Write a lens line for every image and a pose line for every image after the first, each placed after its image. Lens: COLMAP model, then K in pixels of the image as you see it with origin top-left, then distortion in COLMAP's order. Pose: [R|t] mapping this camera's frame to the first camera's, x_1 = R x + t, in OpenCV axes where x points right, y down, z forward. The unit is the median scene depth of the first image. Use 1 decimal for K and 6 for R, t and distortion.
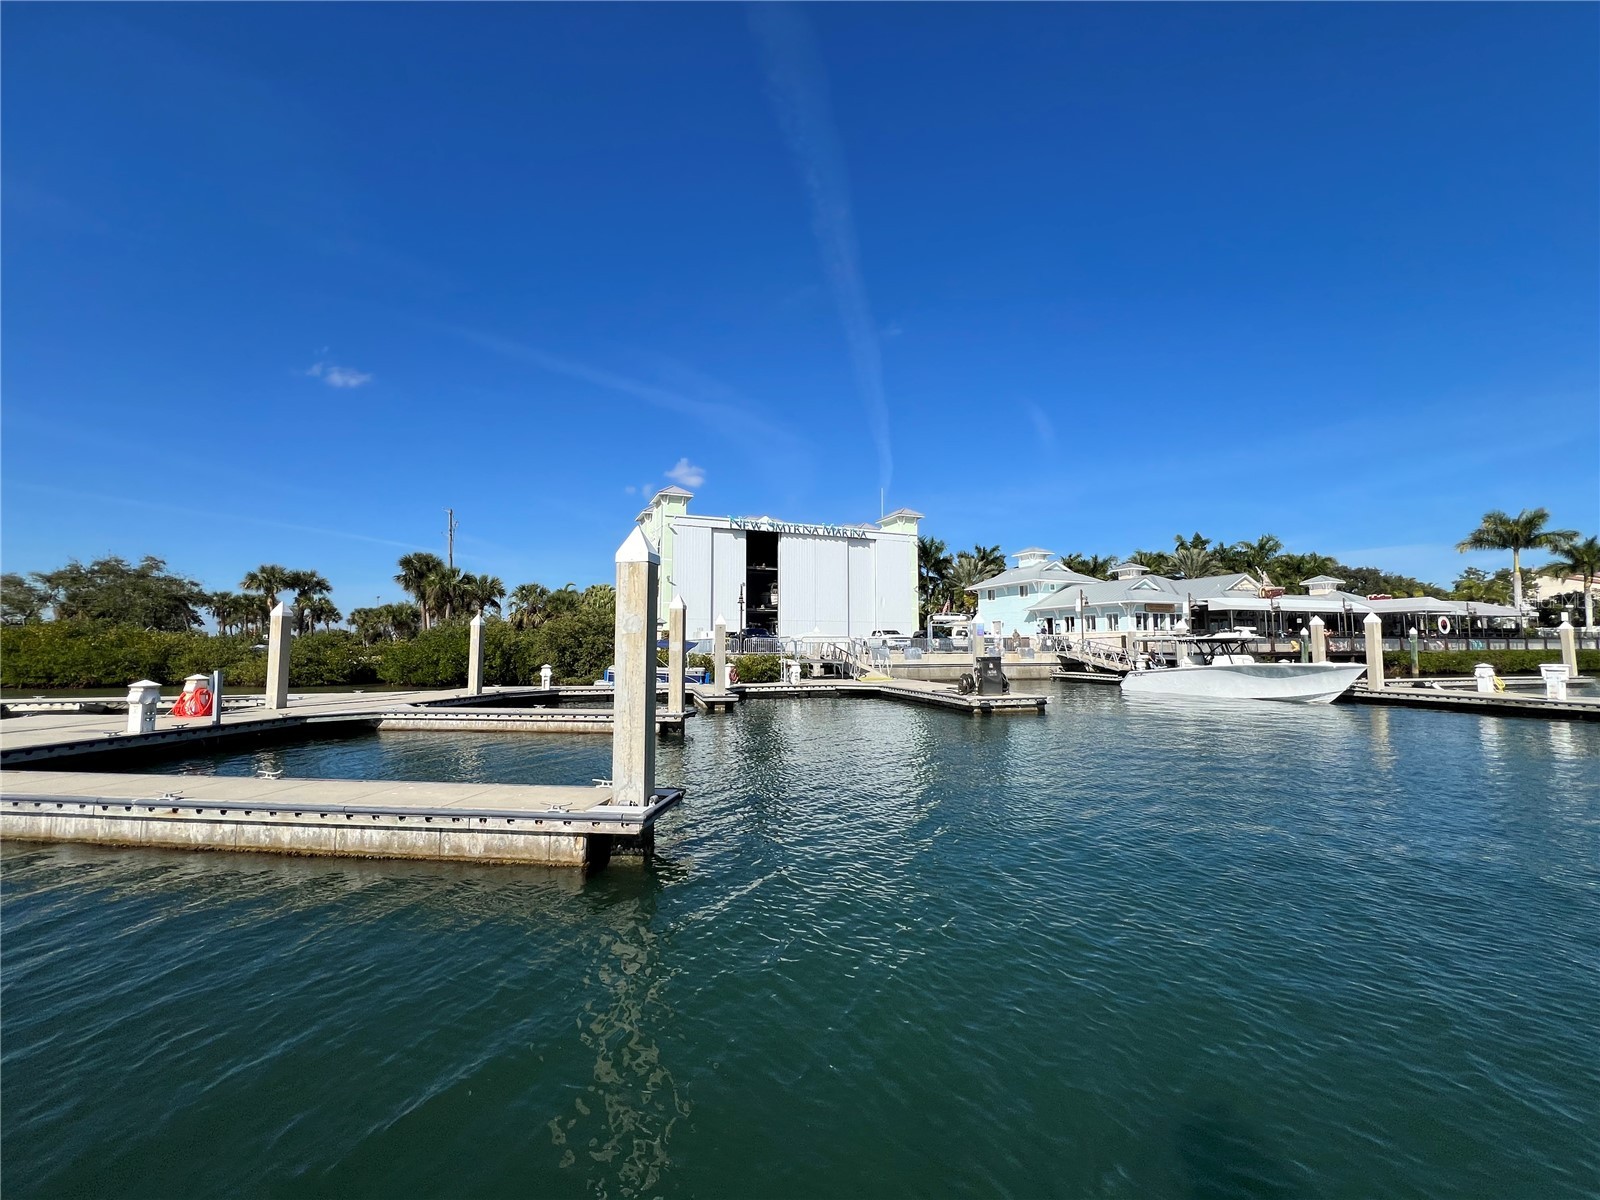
lens RADIAL K [[633.8, 0, 791.4], [0, 633.8, 591.9], [0, 0, 1]] dist [0.001768, 0.000868]
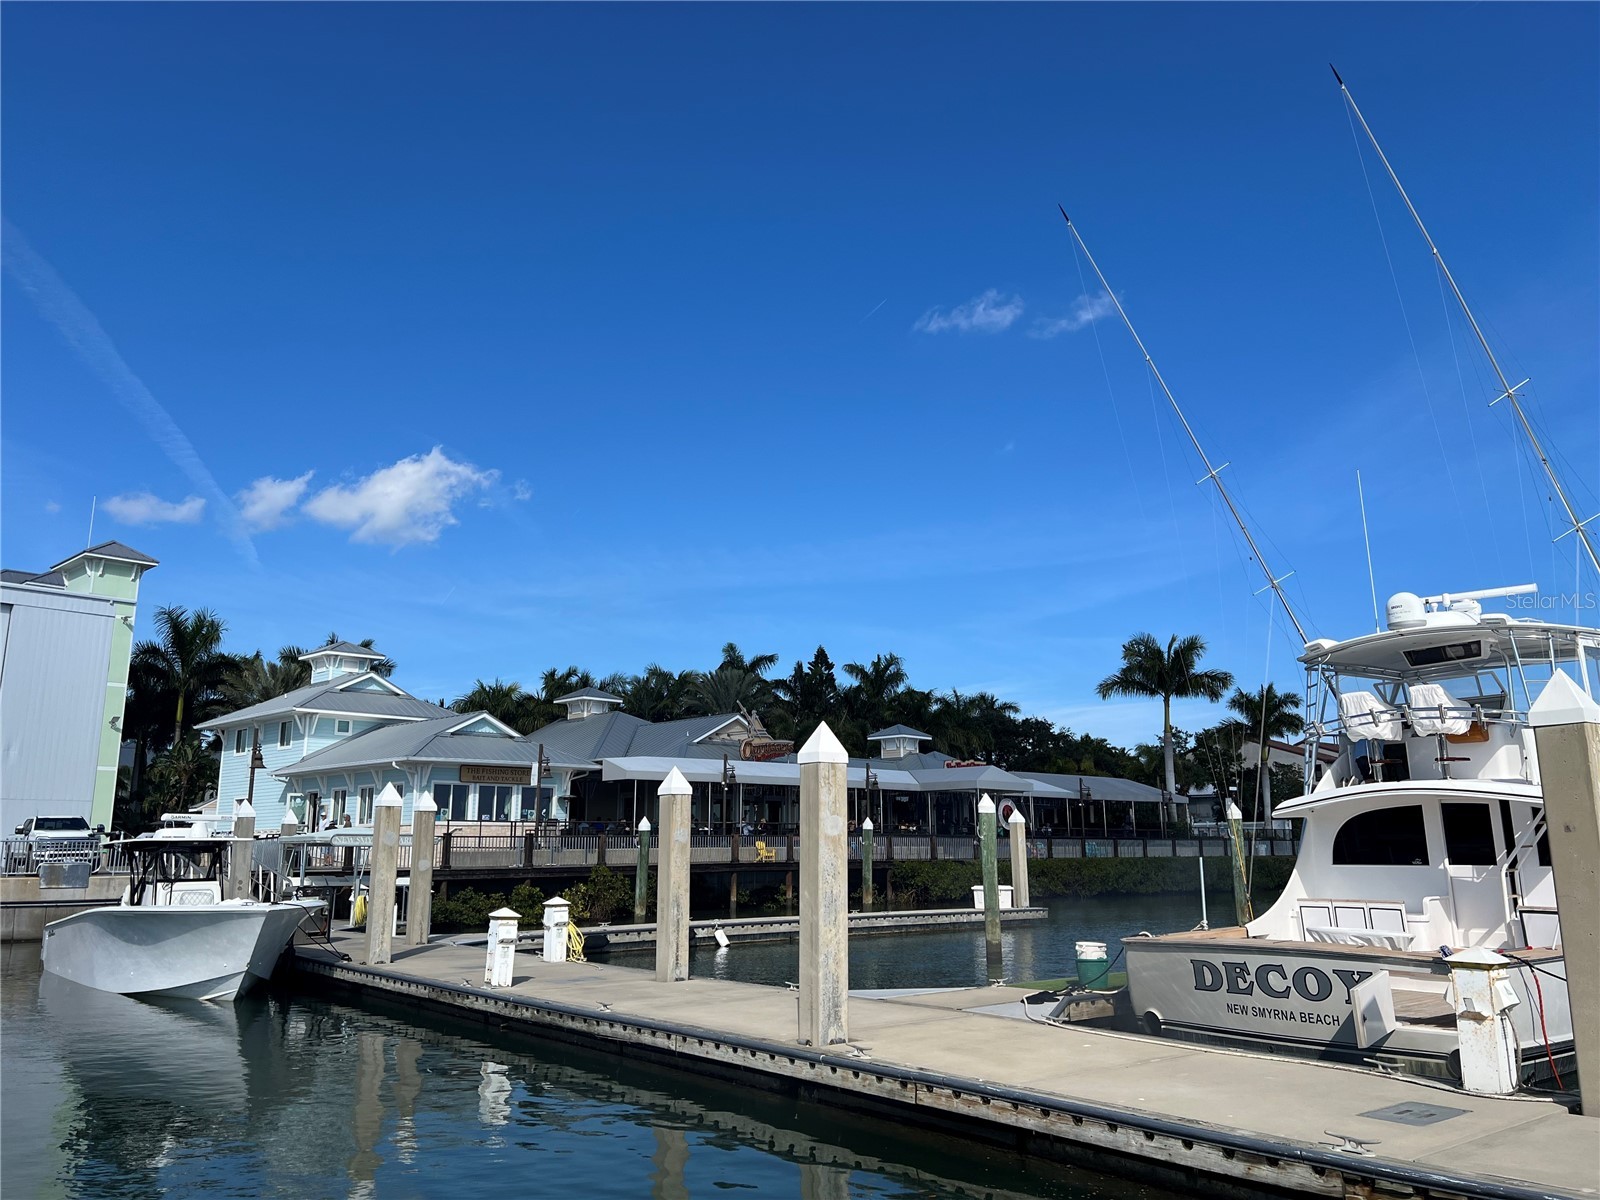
lens RADIAL K [[1190.1, 0, 802.0], [0, 1190.1, 603.2], [0, 0, 1]] dist [0.065371, -0.065396]
pose [[0.919461, 0.077685, 0.385431, 0.418023], [-0.031480, 0.991685, -0.124781, 0.002697], [-0.391919, 0.102598, 0.914261, 0.056747]]
